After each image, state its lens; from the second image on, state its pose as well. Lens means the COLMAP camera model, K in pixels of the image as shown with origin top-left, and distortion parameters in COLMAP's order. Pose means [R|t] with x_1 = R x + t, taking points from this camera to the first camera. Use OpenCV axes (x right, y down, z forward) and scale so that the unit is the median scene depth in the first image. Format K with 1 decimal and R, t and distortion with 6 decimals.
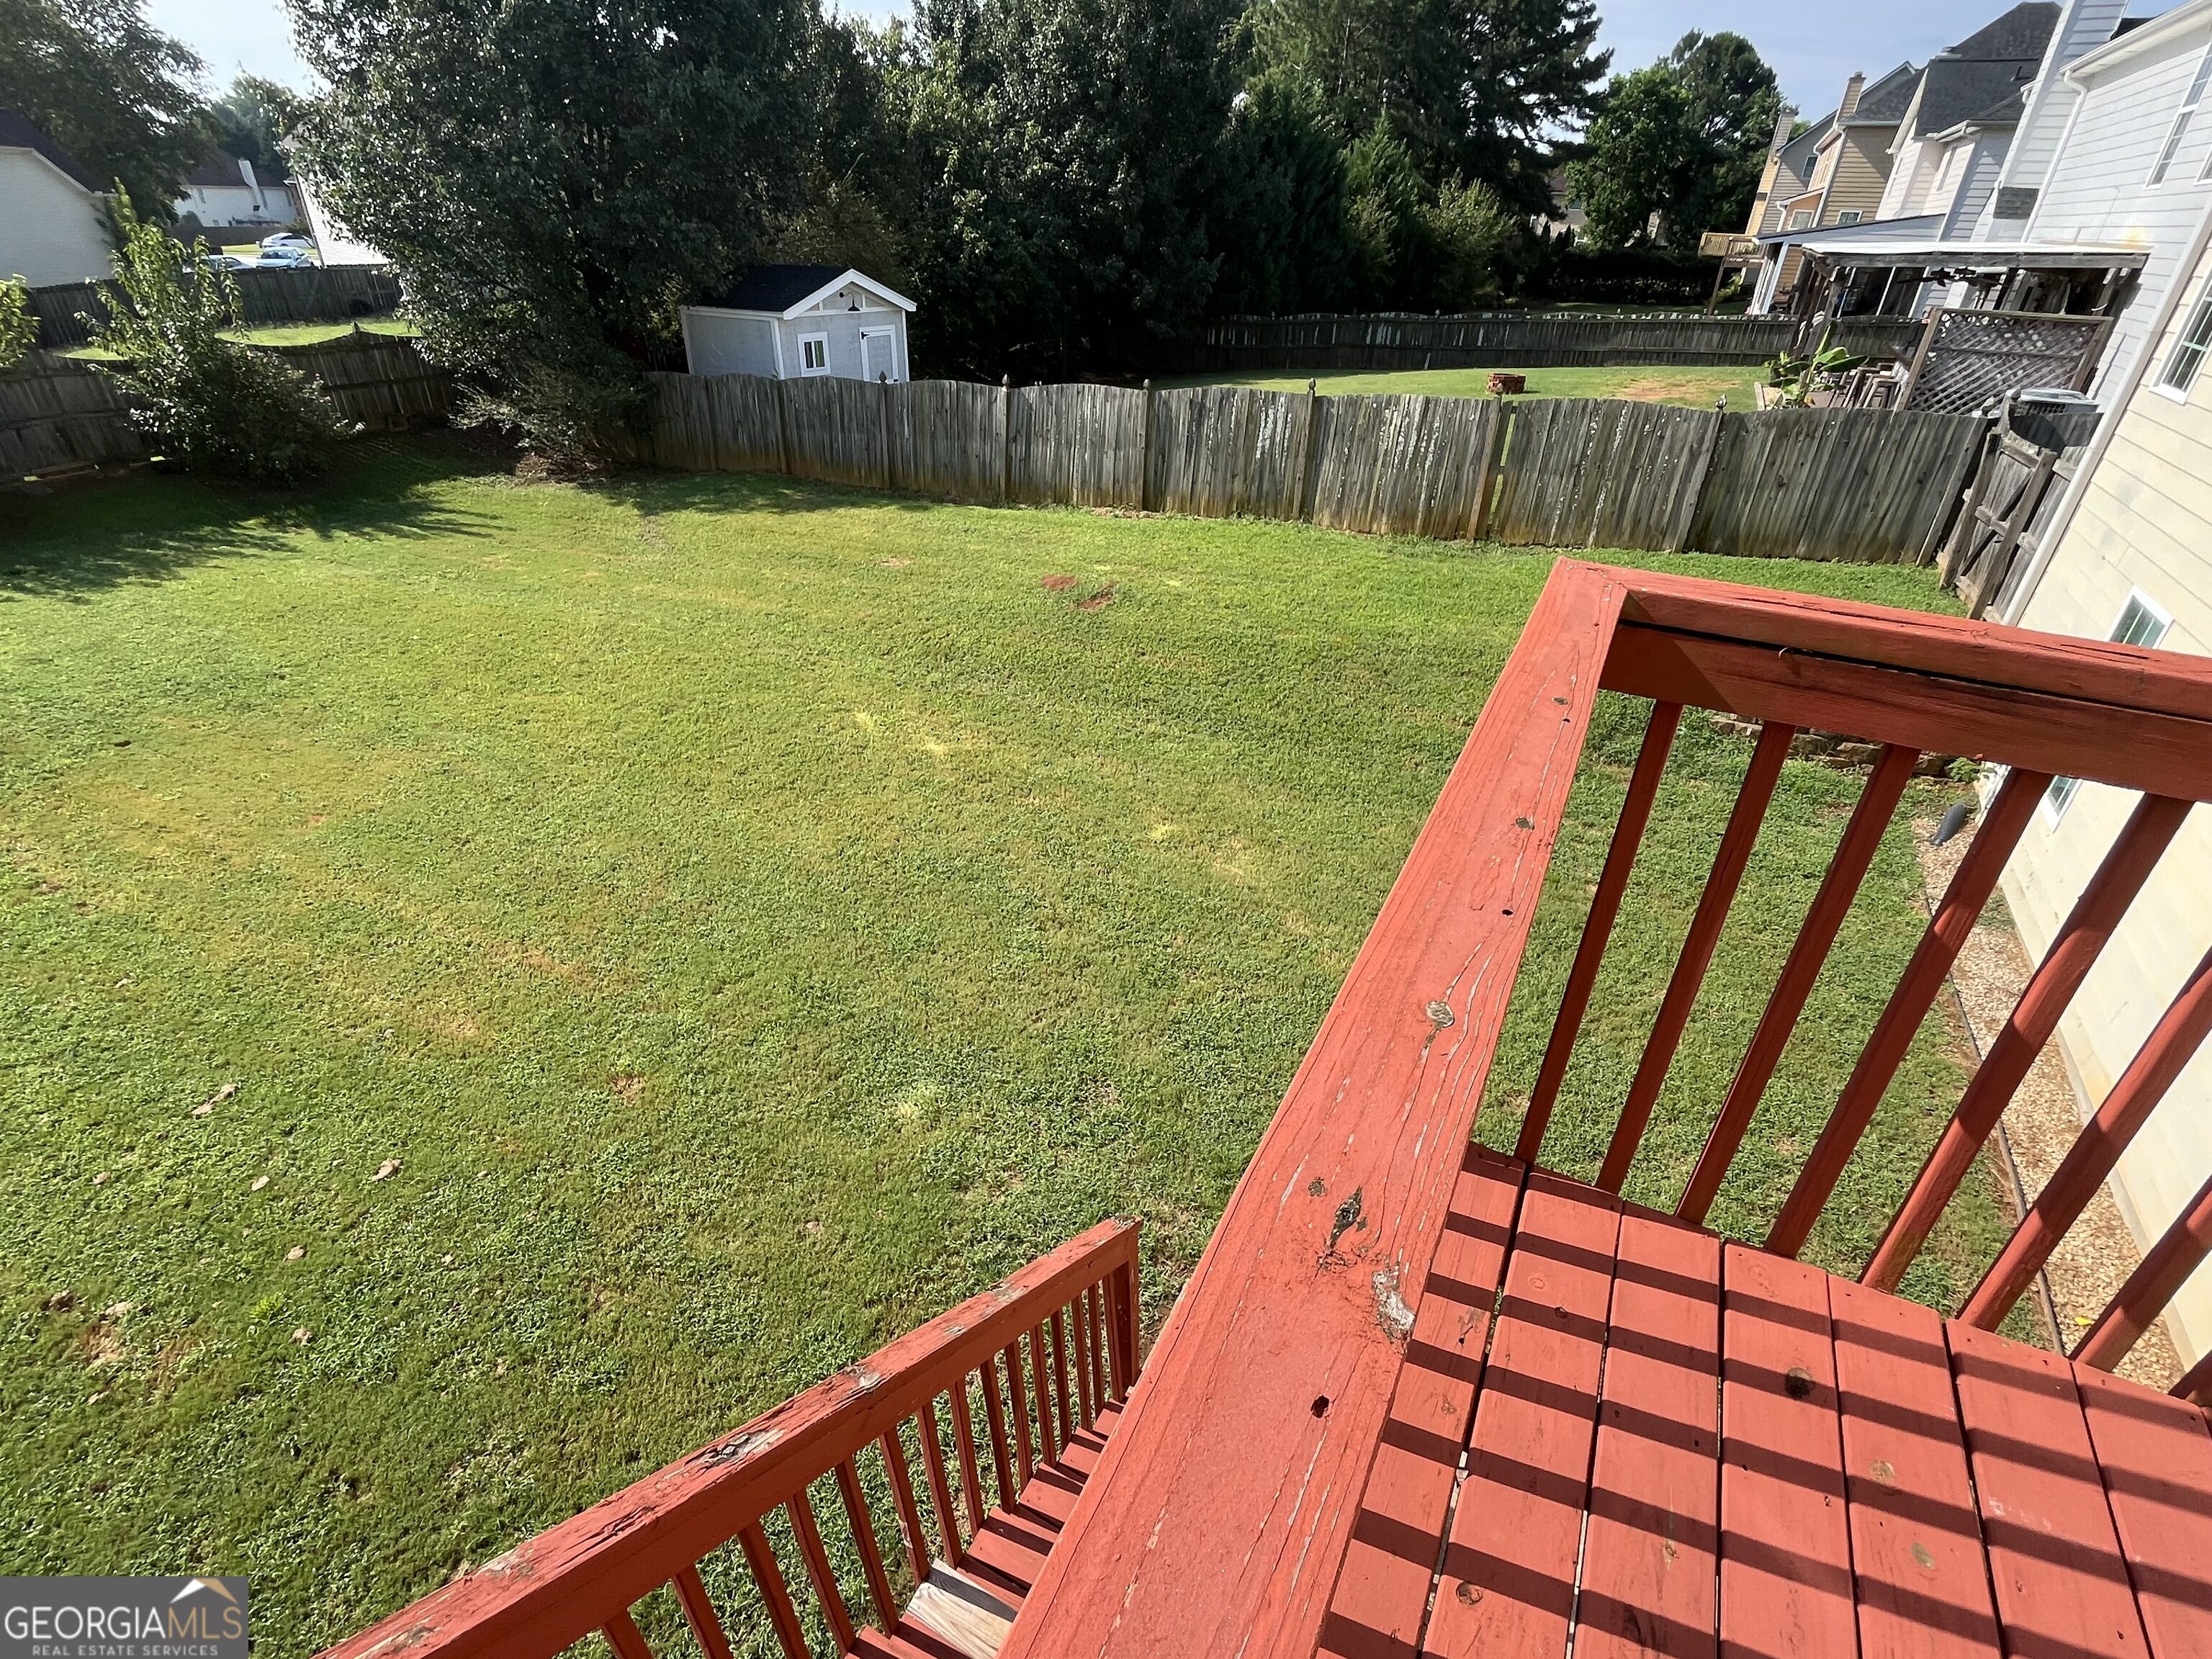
lens RADIAL K [[1054.8, 0, 1094.8], [0, 1054.8, 827.9], [0, 0, 1]] dist [-0.002272, -0.000132]
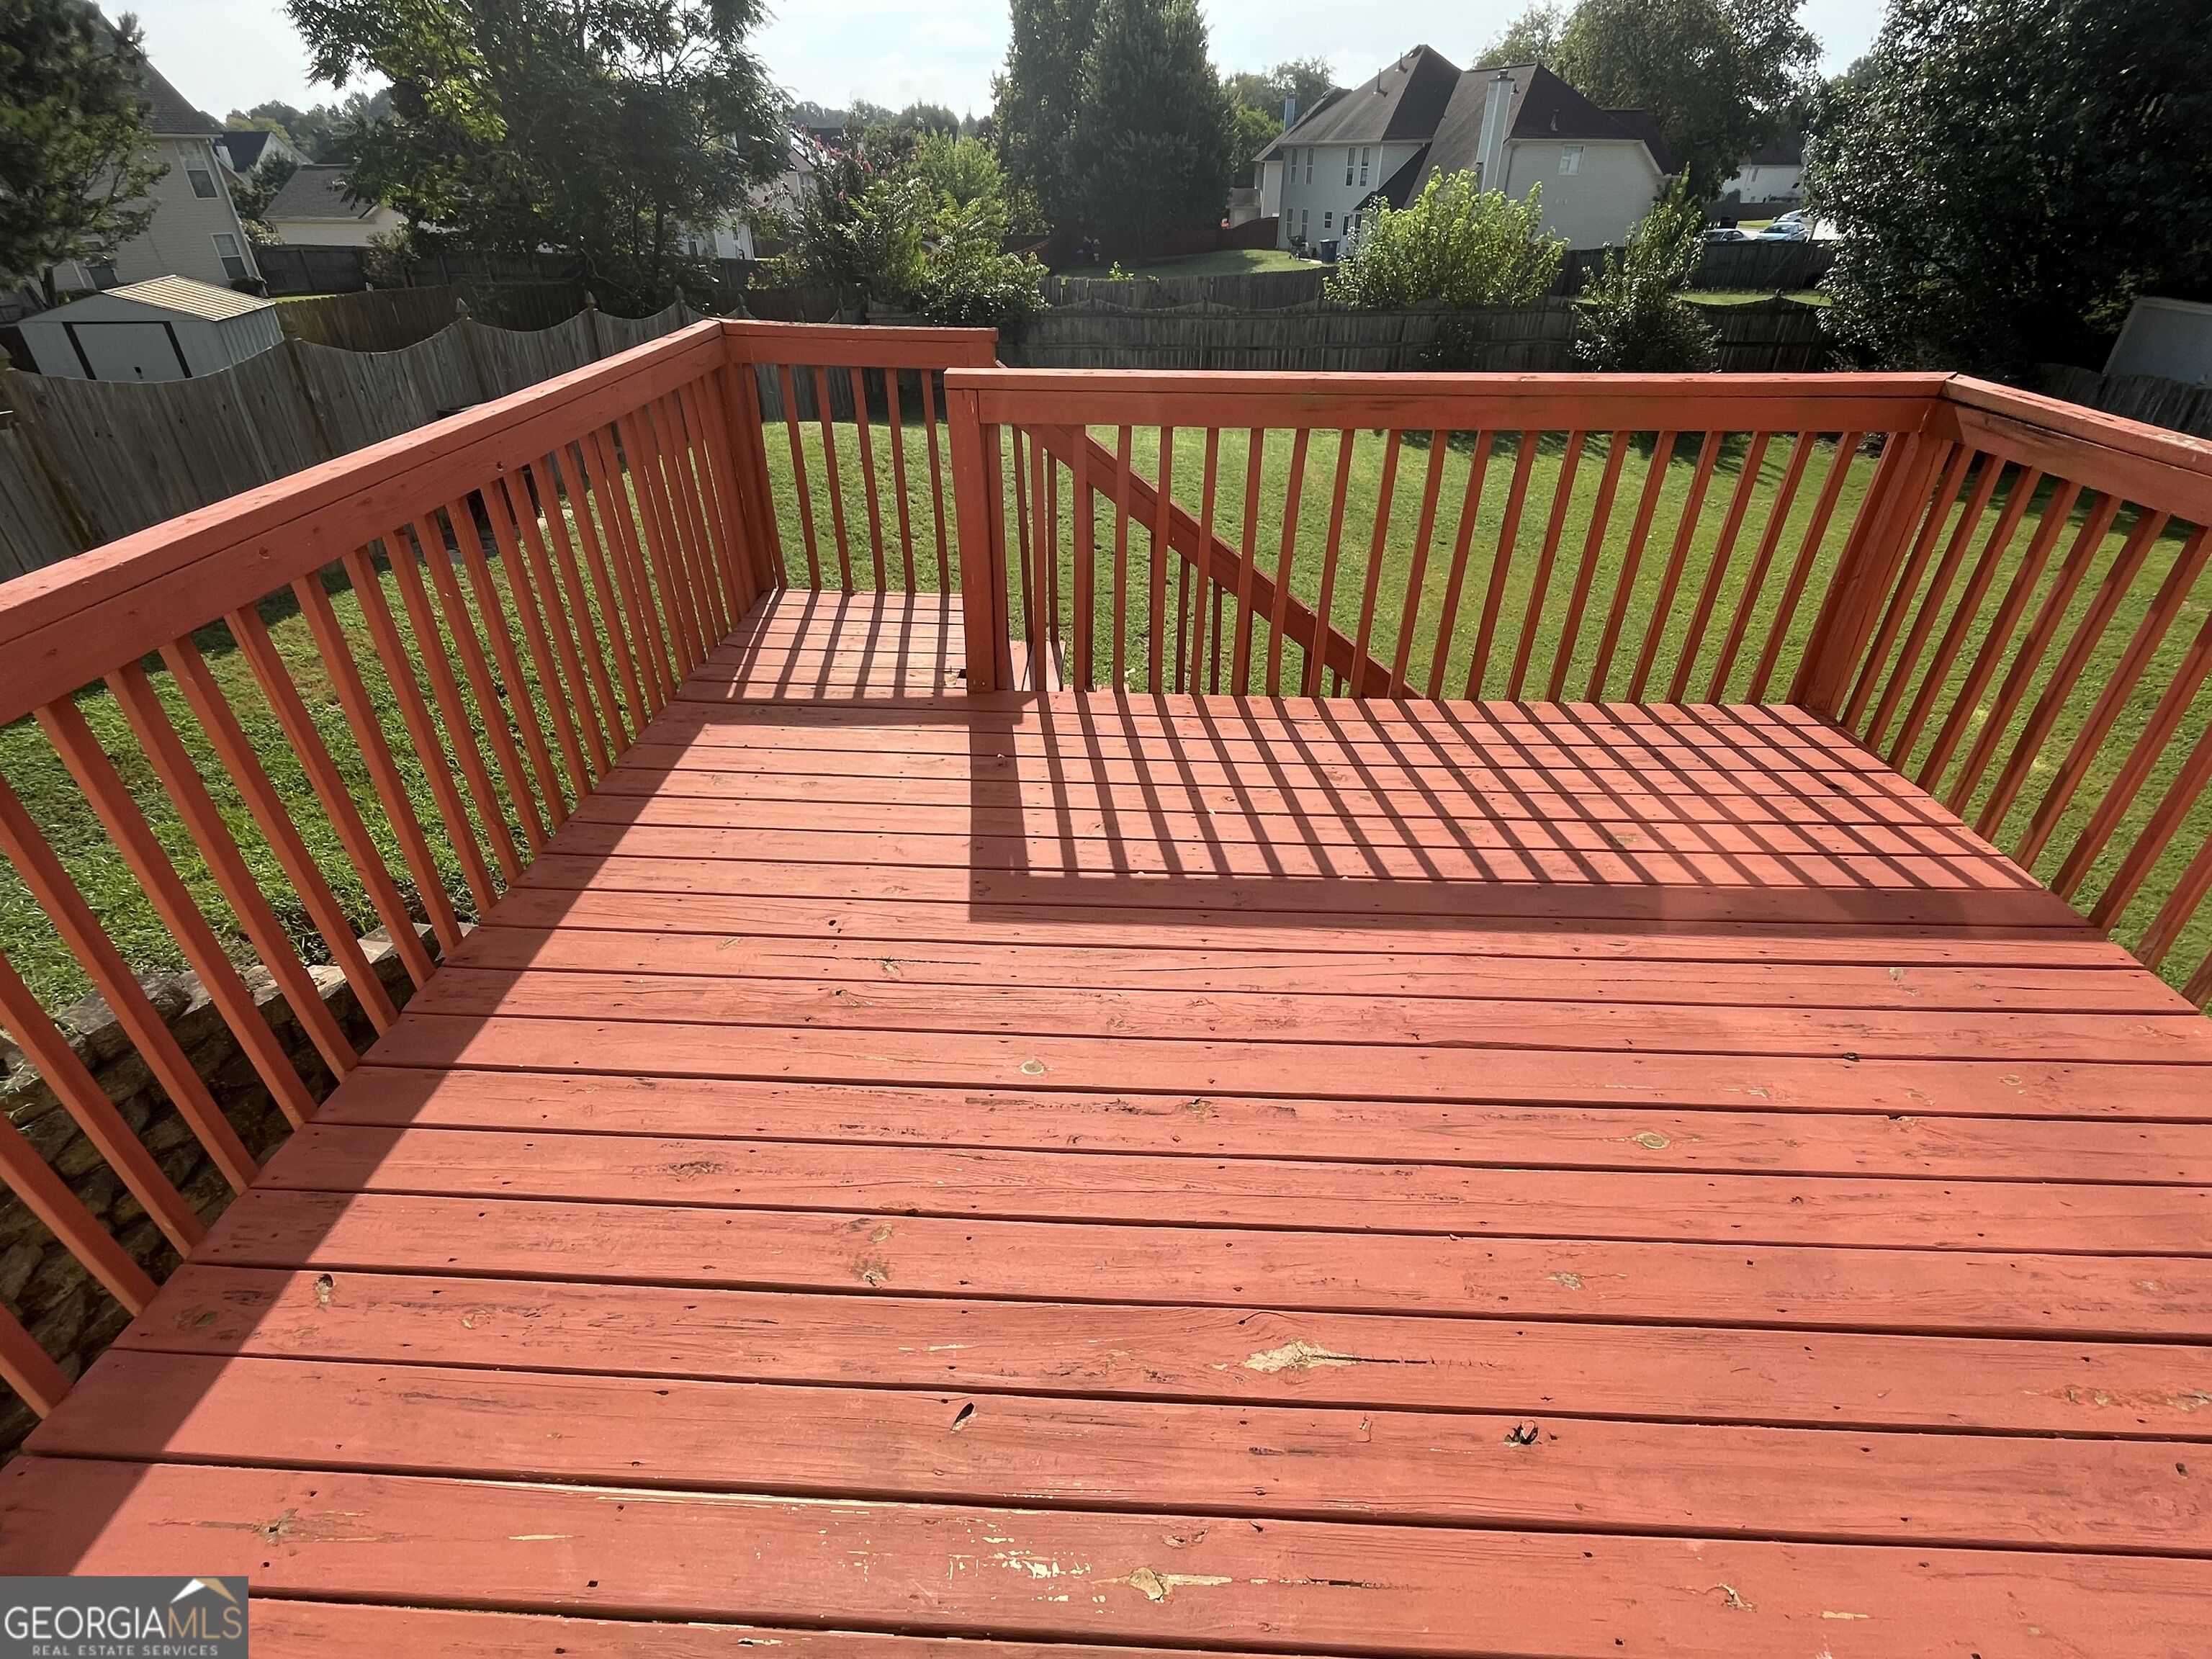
lens RADIAL K [[1054.8, 0, 1098.8], [0, 1054.8, 824.5], [0, 0, 1]] dist [-0.002272, -0.000132]
pose [[0.434495, 0.456842, -0.776215, 0.135726], [-0.445599, 0.857987, 0.255539, 0.057632], [0.782723, 0.234850, 0.576359, -0.103820]]
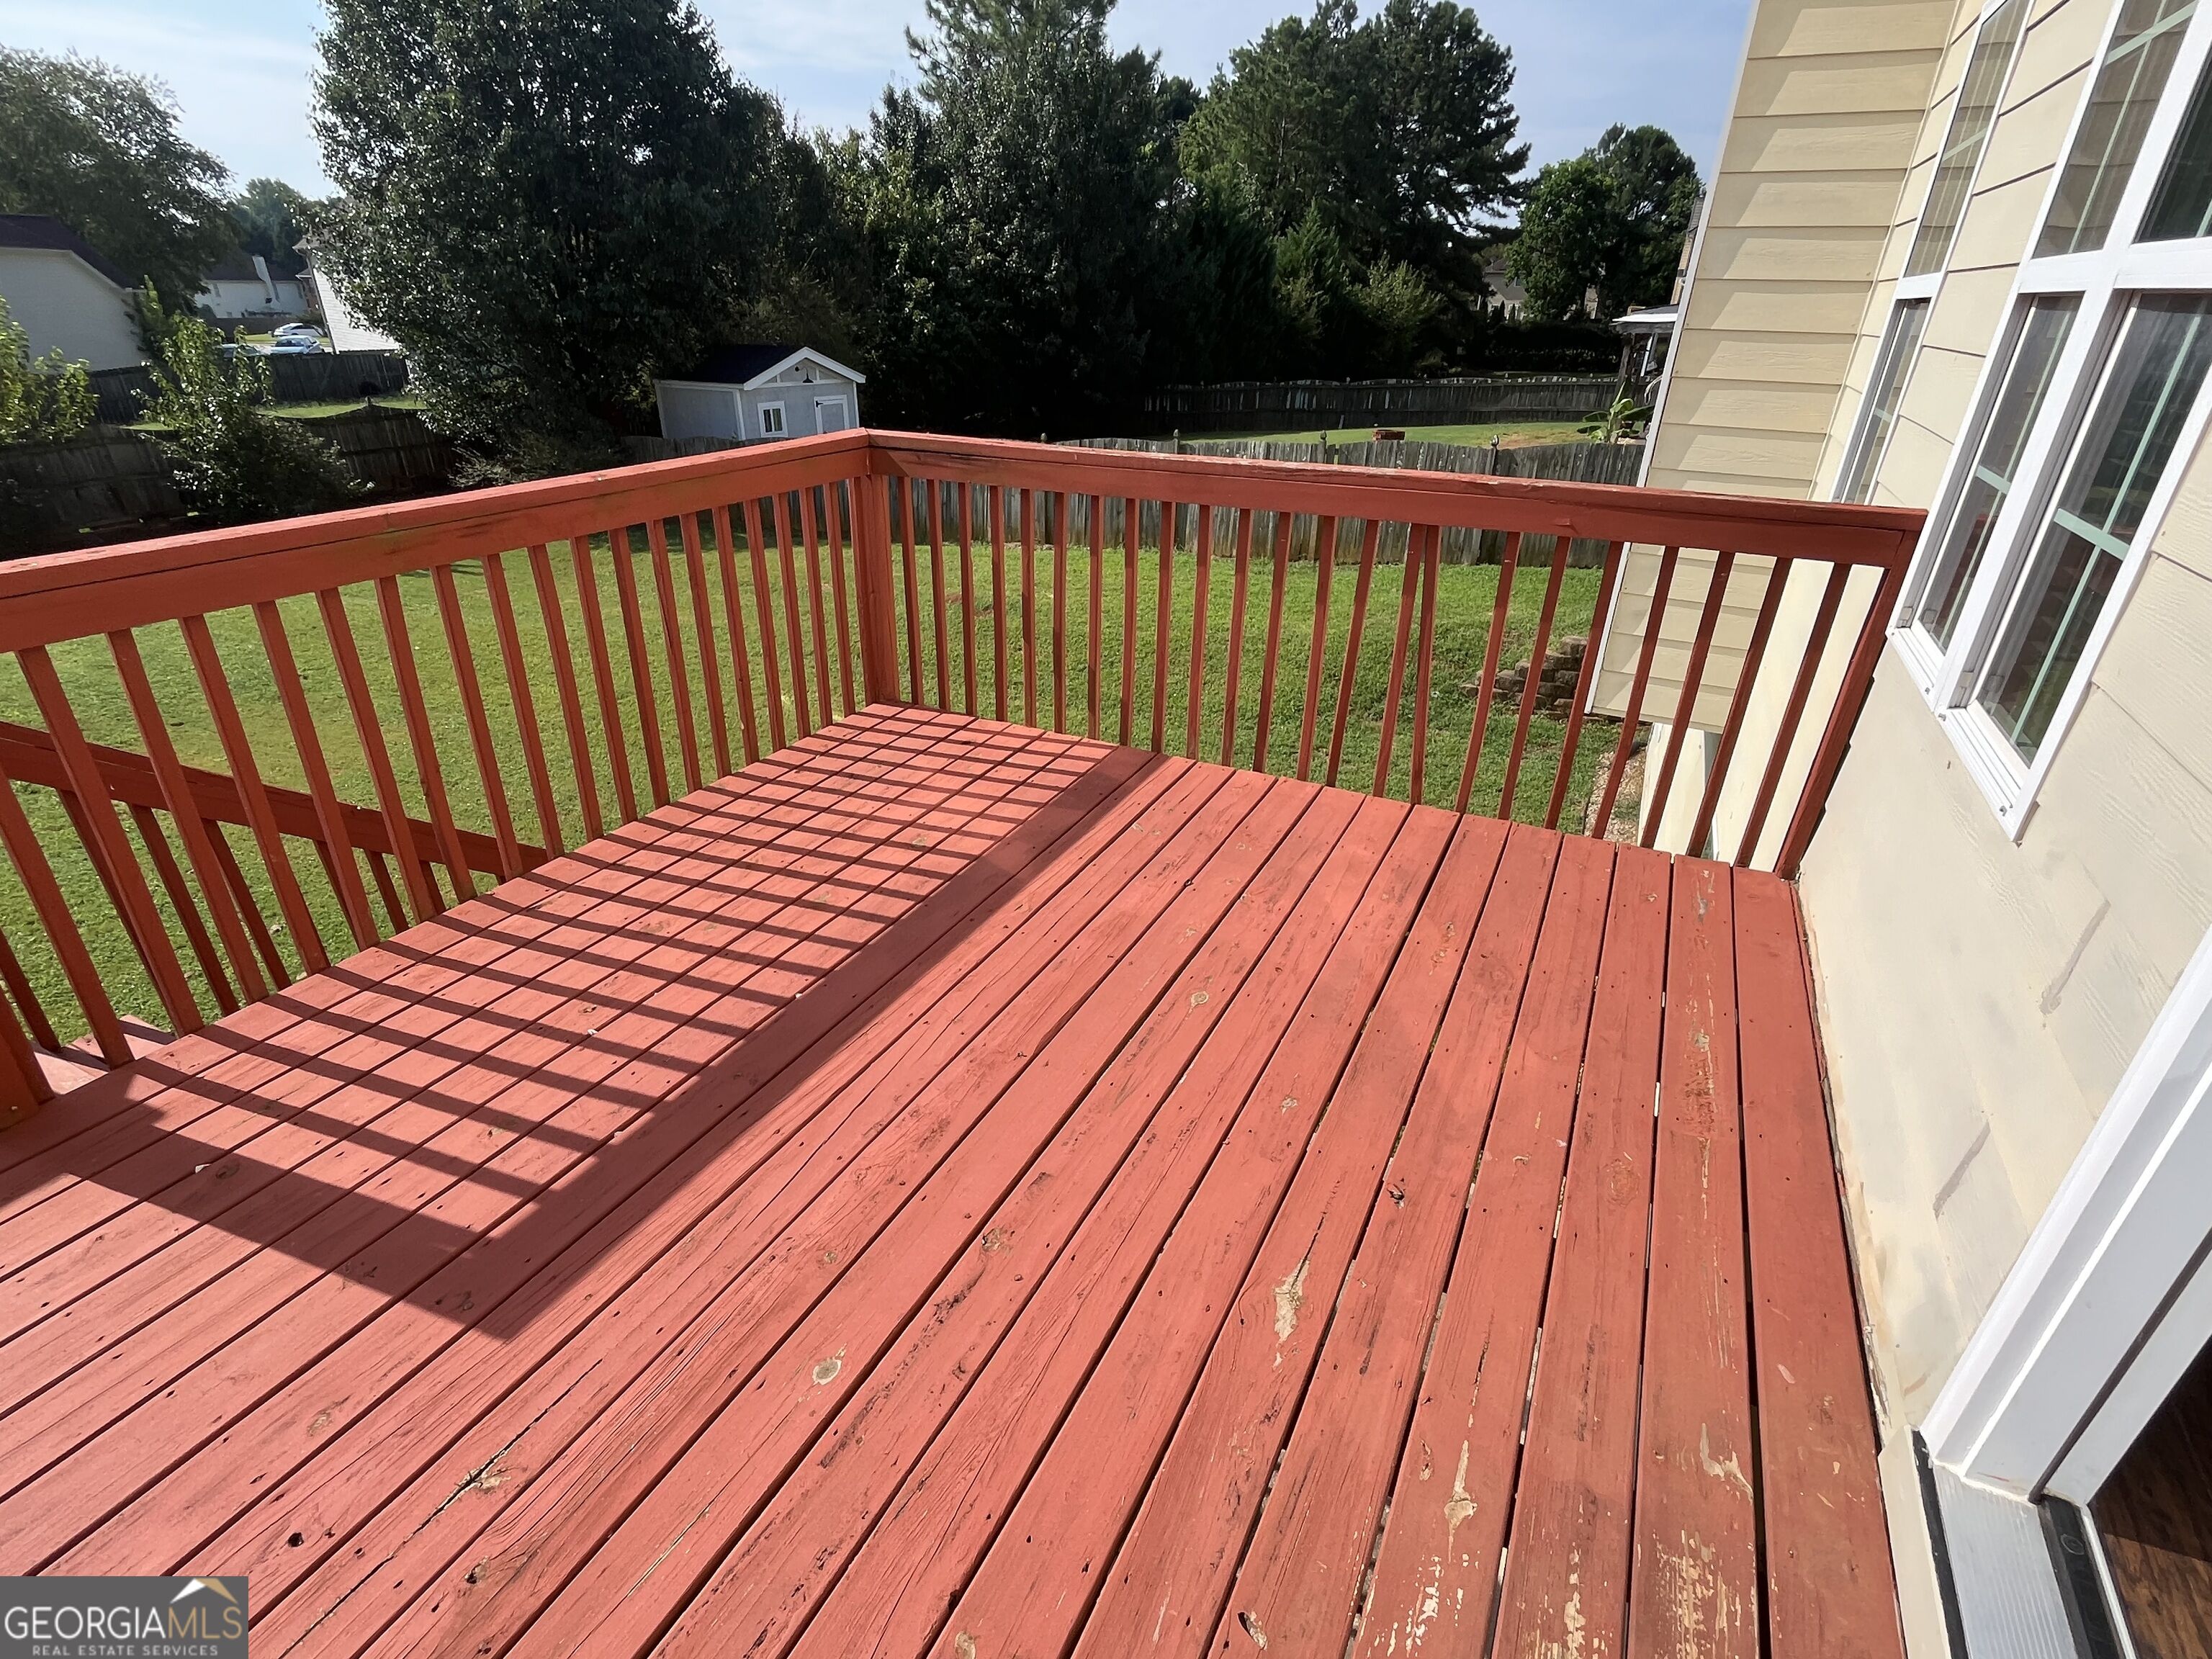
lens RADIAL K [[1054.8, 0, 1093.7], [0, 1054.8, 825.2], [0, 0, 1]] dist [-0.002272, -0.000132]
pose [[0.999865, -0.015346, 0.005878, 0.078233], [0.015681, 0.997949, -0.062056, 0.073196], [-0.004914, 0.062140, 0.998055, -0.127932]]
